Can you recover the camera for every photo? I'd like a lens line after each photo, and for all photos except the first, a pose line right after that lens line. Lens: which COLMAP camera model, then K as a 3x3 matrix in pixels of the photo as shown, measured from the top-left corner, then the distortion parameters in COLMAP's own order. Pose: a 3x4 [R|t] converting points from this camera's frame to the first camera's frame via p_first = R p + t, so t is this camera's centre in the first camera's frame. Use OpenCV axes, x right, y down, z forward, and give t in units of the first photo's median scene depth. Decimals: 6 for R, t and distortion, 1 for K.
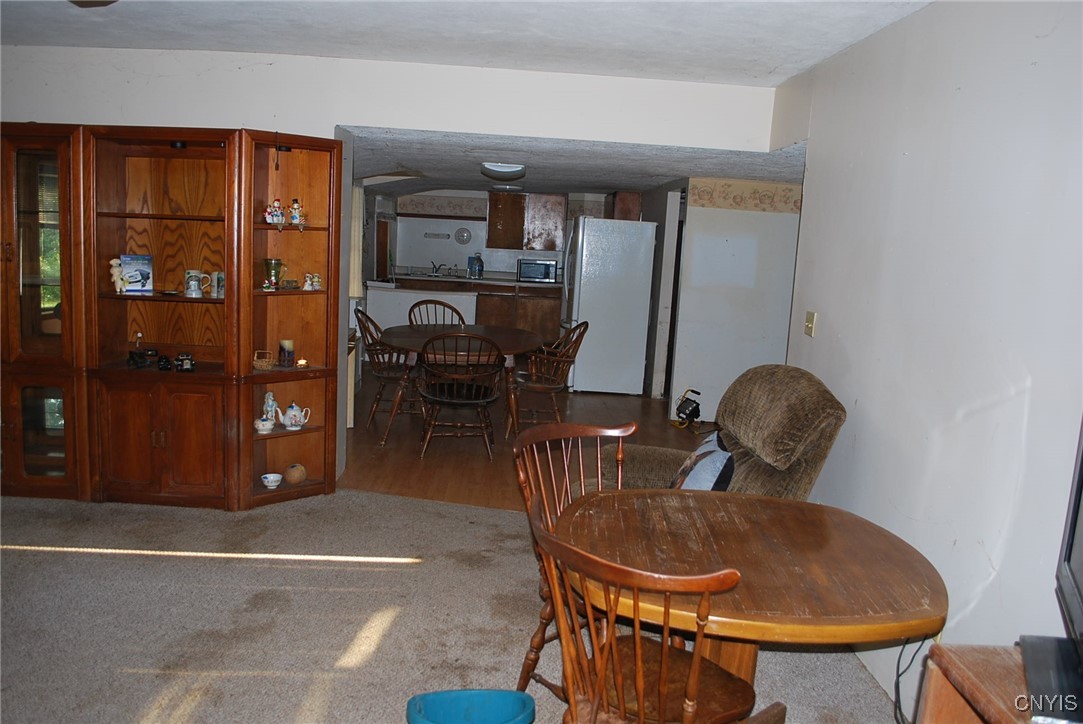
lens RADIAL K [[858.8, 0, 543.4], [0, 858.8, 369.0], [0, 0, 1]] dist [-0.082246, 0.012844]
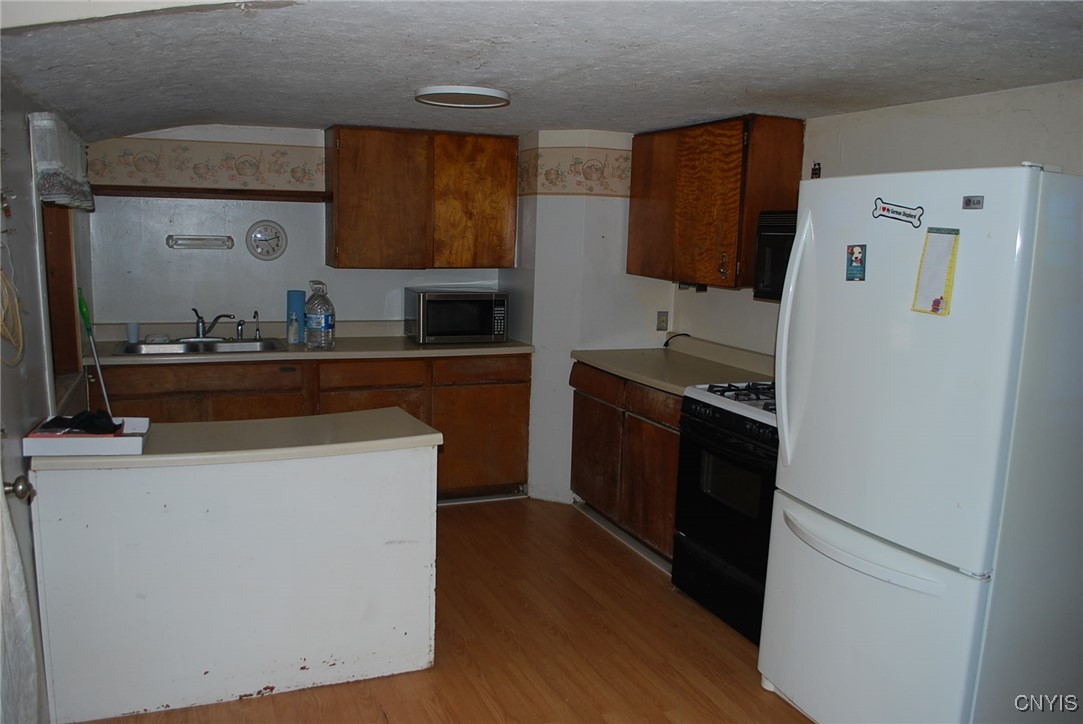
lens RADIAL K [[858.8, 0, 543.4], [0, 858.8, 369.0], [0, 0, 1]] dist [-0.082246, 0.012844]
pose [[0.932821, -0.081597, 0.350981, -0.121019], [0.074519, 0.996652, 0.033652, -0.100240], [-0.352552, -0.005236, 0.935778, 0.589527]]
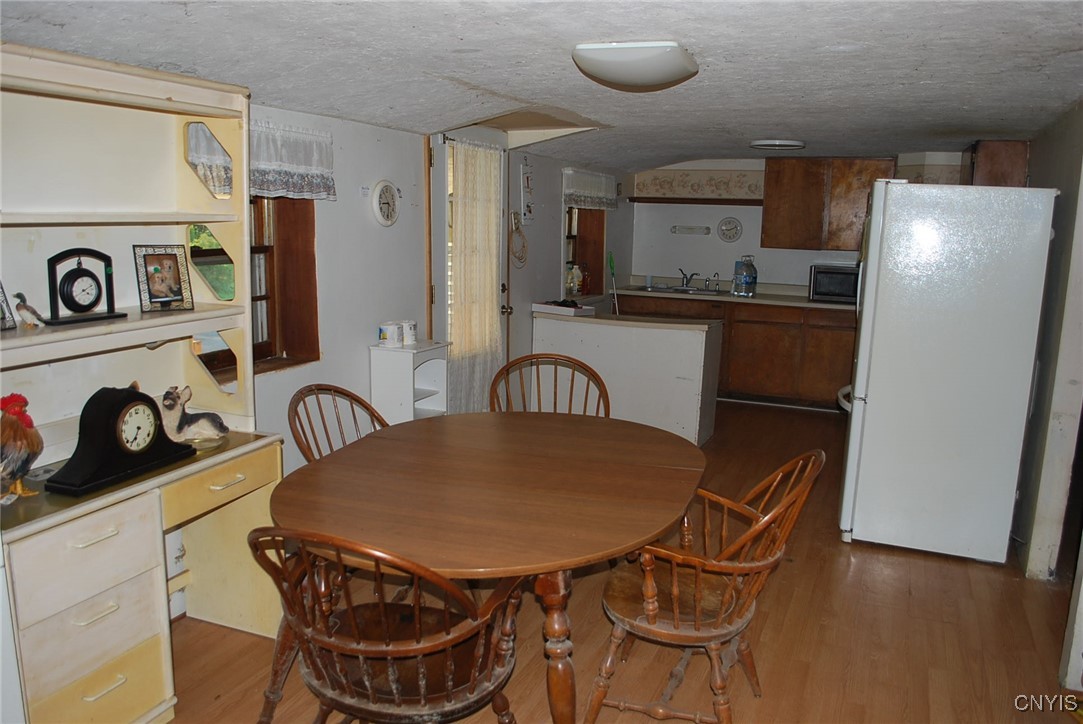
lens RADIAL K [[858.8, 0, 543.4], [0, 858.8, 369.0], [0, 0, 1]] dist [-0.082246, 0.012844]
pose [[0.908615, 0.042418, -0.415475, 0.053464], [-0.039426, 0.999098, 0.015782, -0.054772], [0.415770, 0.002041, 0.909468, 0.356835]]
